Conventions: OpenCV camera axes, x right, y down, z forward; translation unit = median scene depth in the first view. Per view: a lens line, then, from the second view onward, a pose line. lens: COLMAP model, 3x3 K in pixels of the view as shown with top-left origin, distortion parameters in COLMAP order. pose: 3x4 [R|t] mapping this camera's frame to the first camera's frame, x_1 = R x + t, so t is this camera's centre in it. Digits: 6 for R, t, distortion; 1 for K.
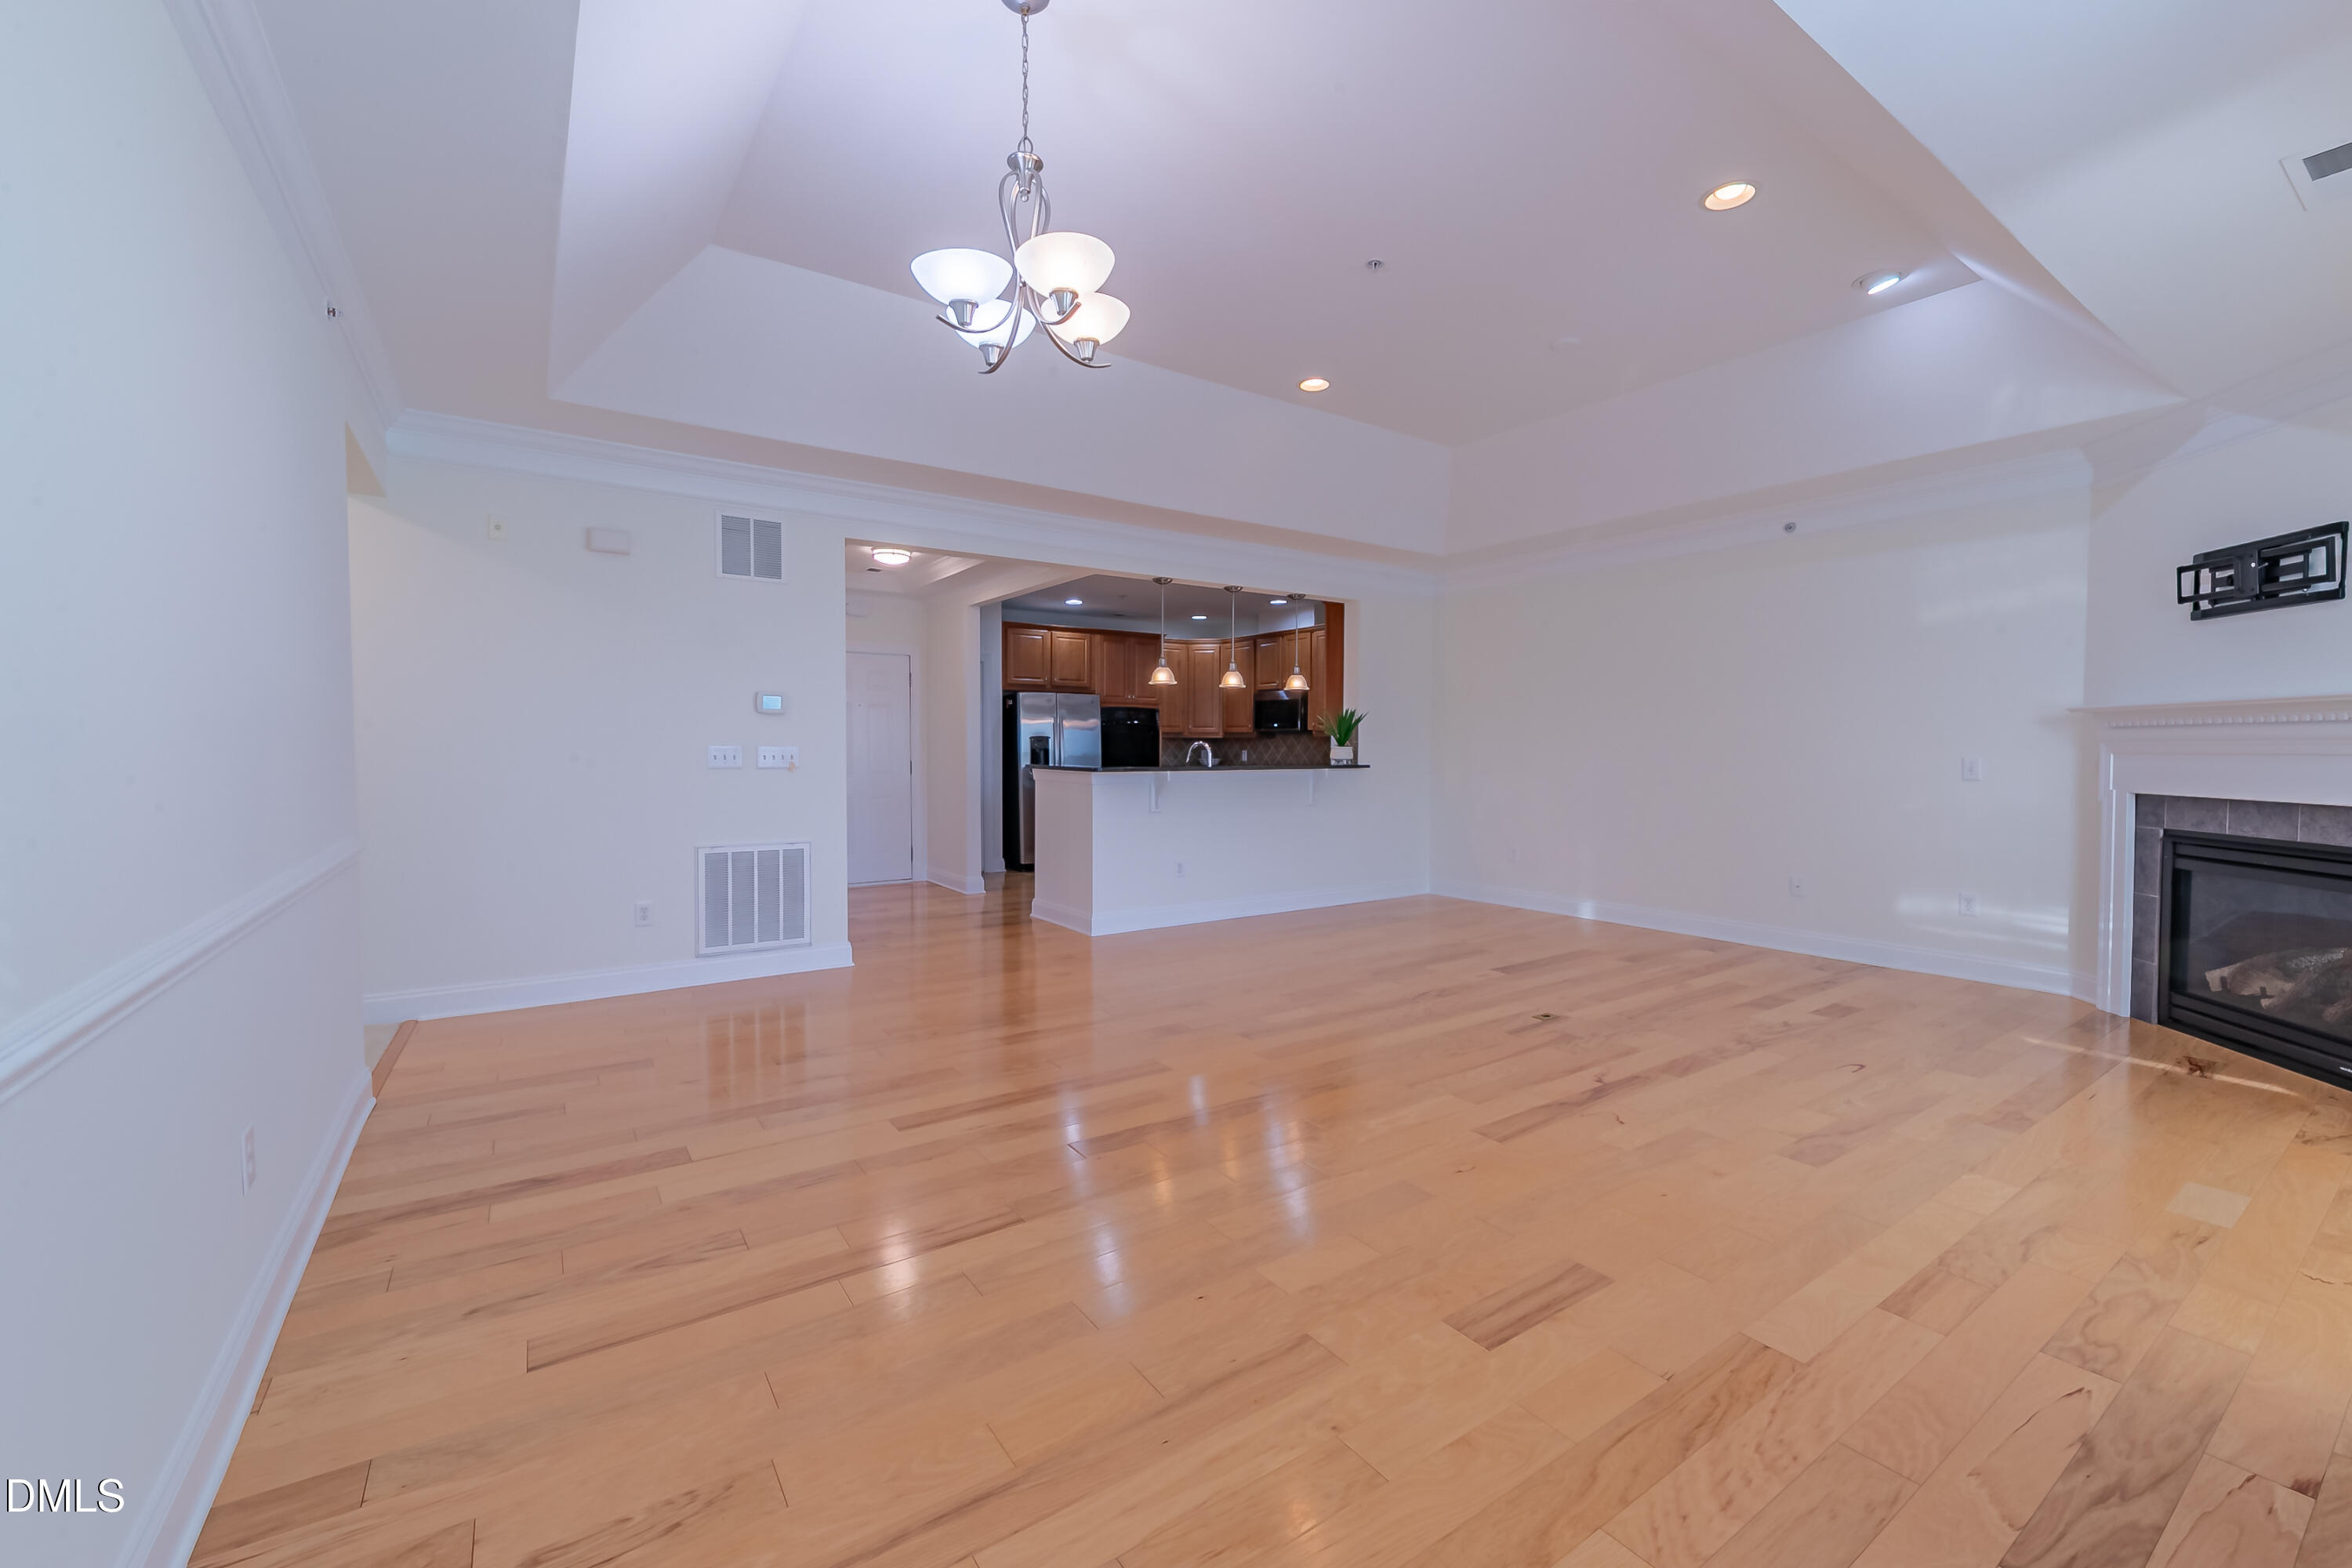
lens RADIAL K [[948.0, 0, 1178.4], [0, 948.0, 779.3], [0, 0, 1]] dist [0.003807, -0.002390]
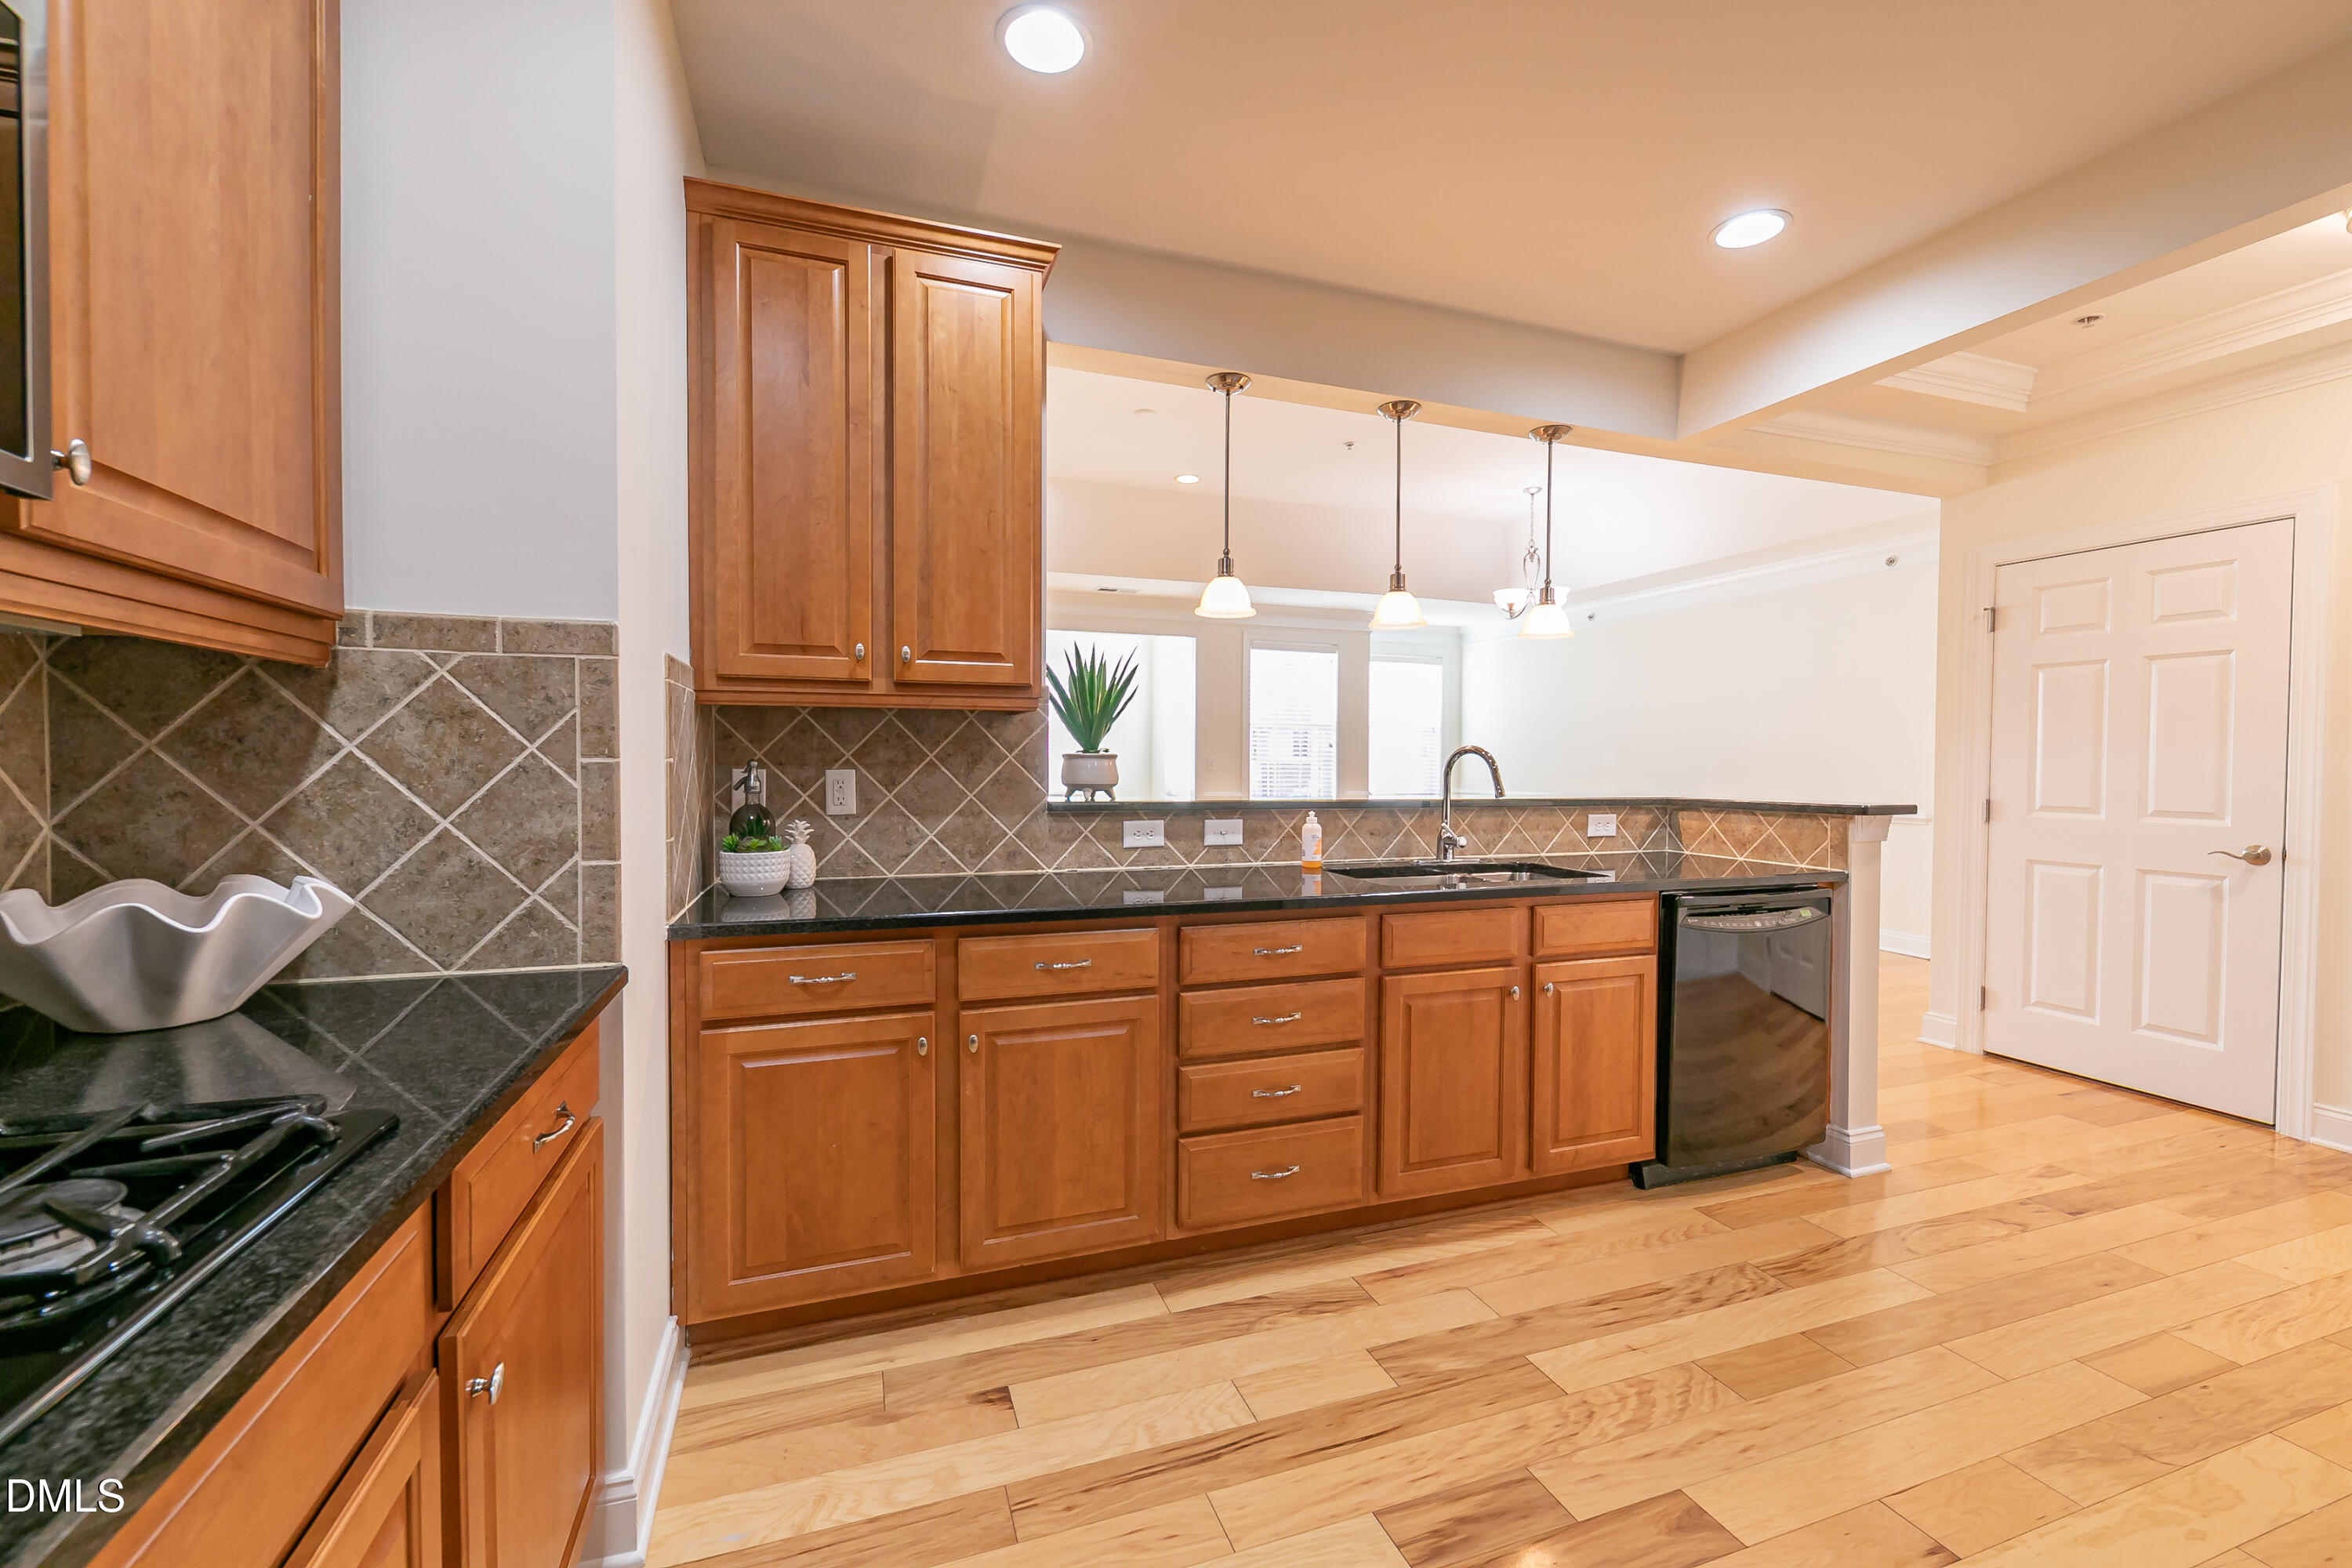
lens RADIAL K [[948.0, 0, 1178.4], [0, 948.0, 779.3], [0, 0, 1]] dist [0.003807, -0.002390]
pose [[-0.965577, -0.015352, 0.259663, 0.063460], [-0.001343, 0.998538, 0.054042, -0.078860], [-0.260113, 0.051833, -0.964186, 2.395919]]
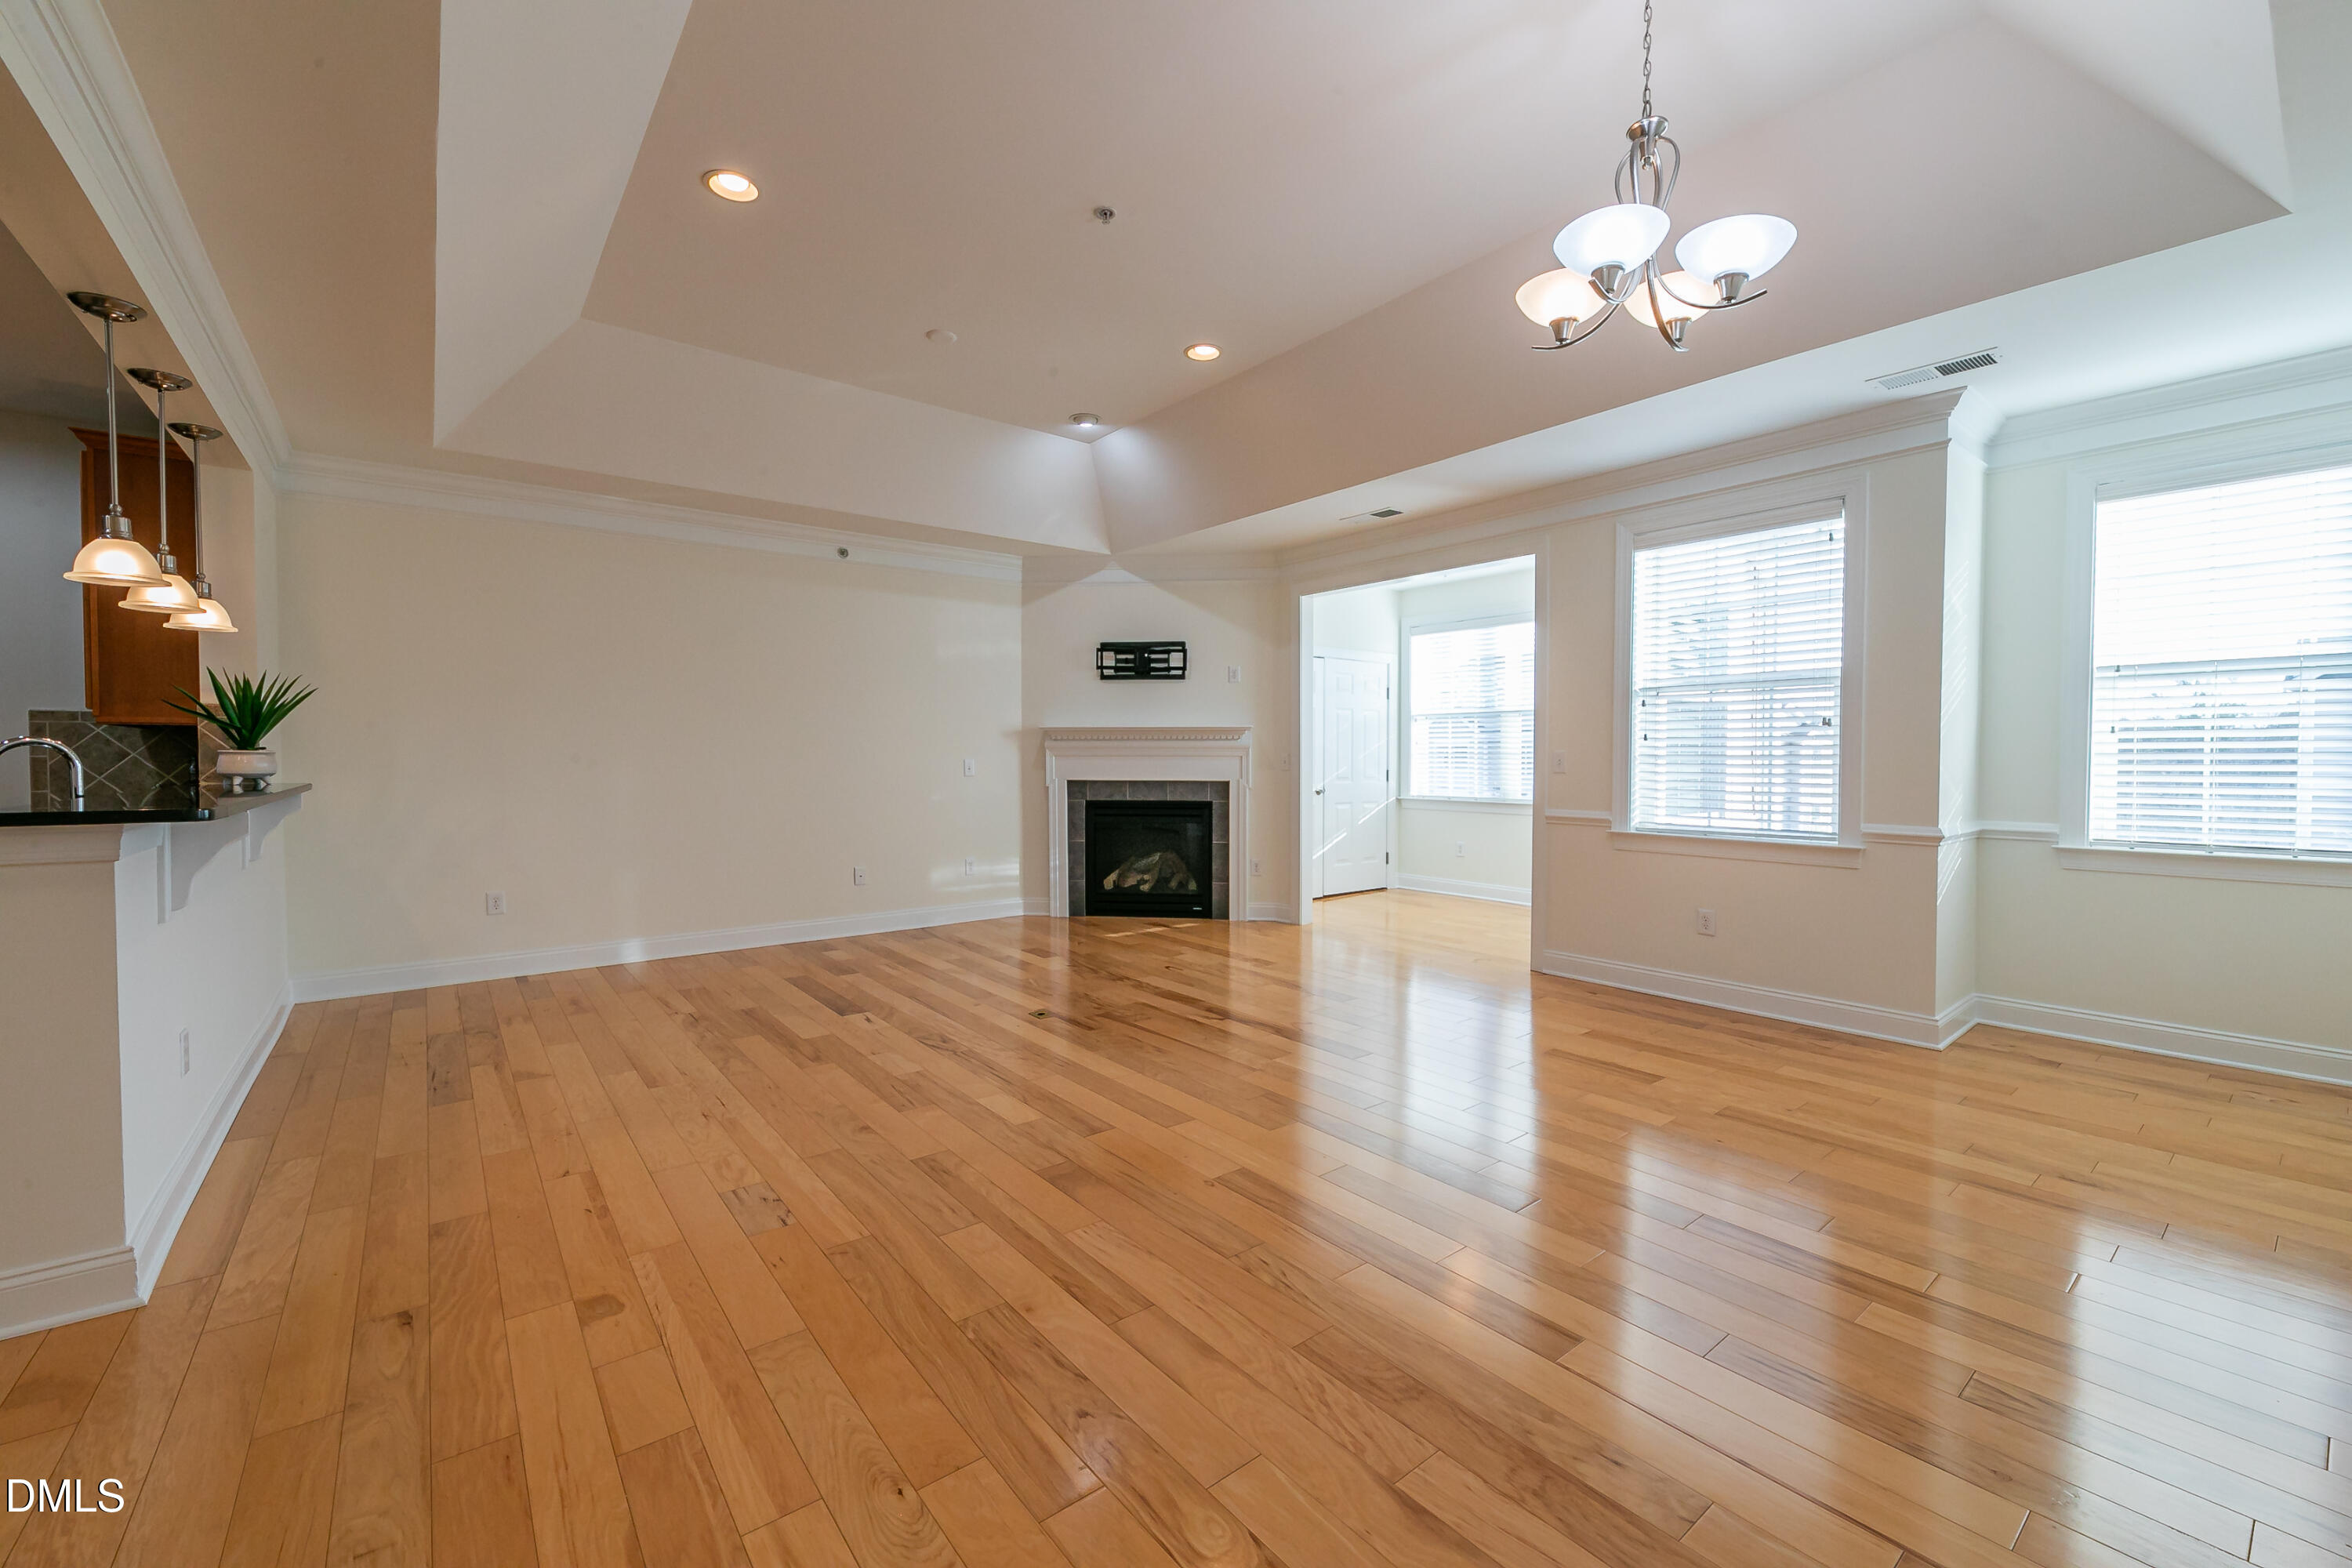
lens RADIAL K [[948.0, 0, 1178.4], [0, 948.0, 779.3], [0, 0, 1]] dist [0.003807, -0.002390]
pose [[-0.069328, -0.028008, 0.997201, -0.656843], [0.033095, 0.998991, 0.030360, -0.031160], [-0.997045, 0.035107, -0.068331, 0.938539]]
